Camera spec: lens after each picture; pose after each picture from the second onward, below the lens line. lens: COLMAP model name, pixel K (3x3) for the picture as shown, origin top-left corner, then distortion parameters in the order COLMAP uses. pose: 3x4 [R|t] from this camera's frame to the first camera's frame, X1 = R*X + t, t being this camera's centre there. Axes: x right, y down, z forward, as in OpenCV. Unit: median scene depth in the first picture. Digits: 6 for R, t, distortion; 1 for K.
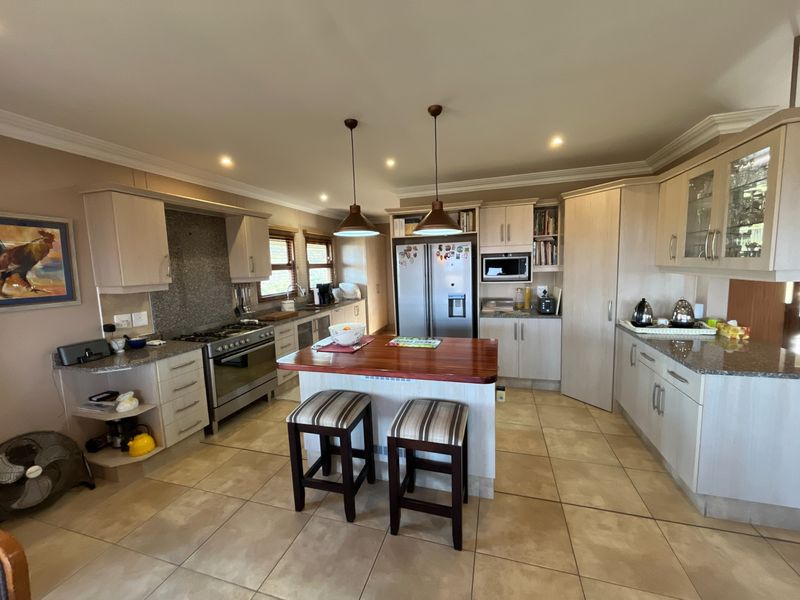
lens RADIAL K [[322.5, 0, 400.0], [0, 322.5, 300.0], [0, 0, 1]] dist [0.000194, 0.000067]
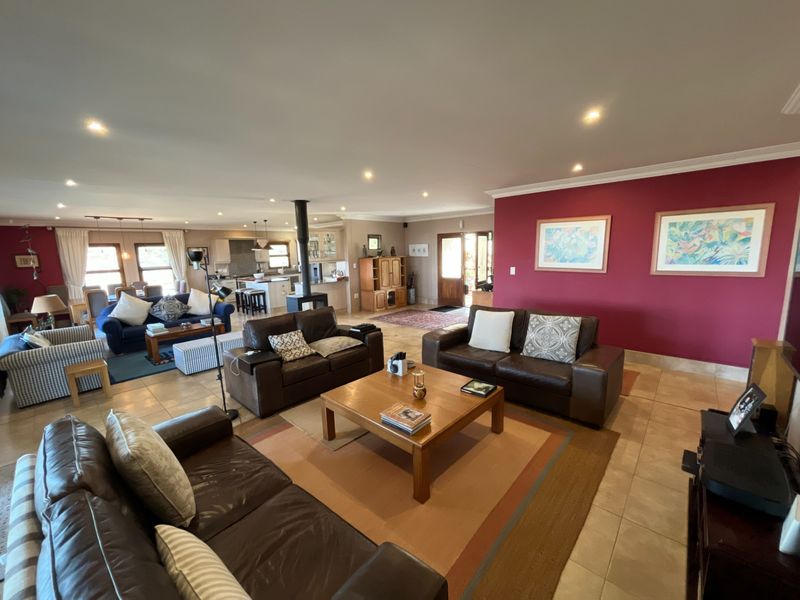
lens RADIAL K [[322.5, 0, 401.6], [0, 322.5, 304.8], [0, 0, 1]] dist [0.000194, 0.000067]
pose [[0.909489, 0.073117, -0.409249, 1.959211], [-0.045242, 0.995973, 0.077401, 0.053117], [0.413260, -0.051880, 0.909134, -1.174849]]
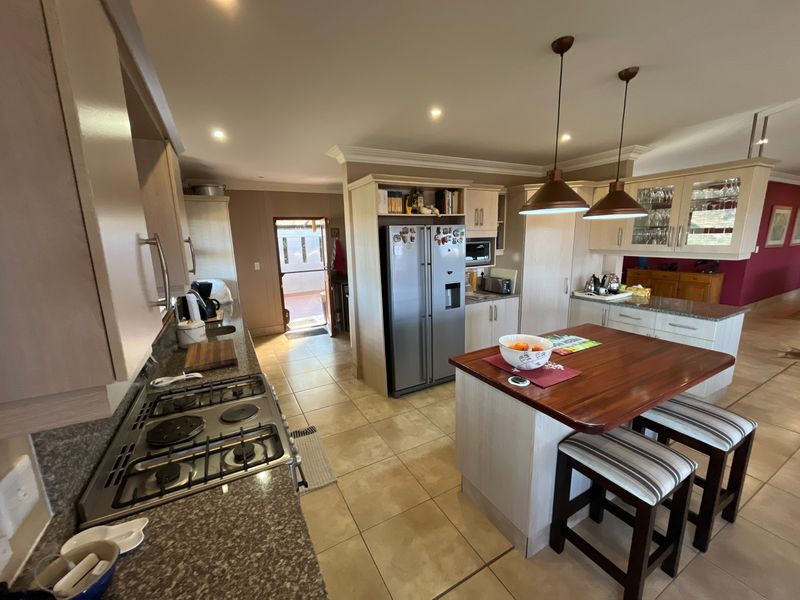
lens RADIAL K [[322.5, 0, 400.6], [0, 322.5, 298.7], [0, 0, 1]] dist [0.000194, 0.000067]
pose [[0.696350, -0.121902, 0.707274, -0.573179], [0.083362, 0.992538, 0.088993, -0.067355], [-0.712845, -0.003011, 0.701315, 0.473317]]
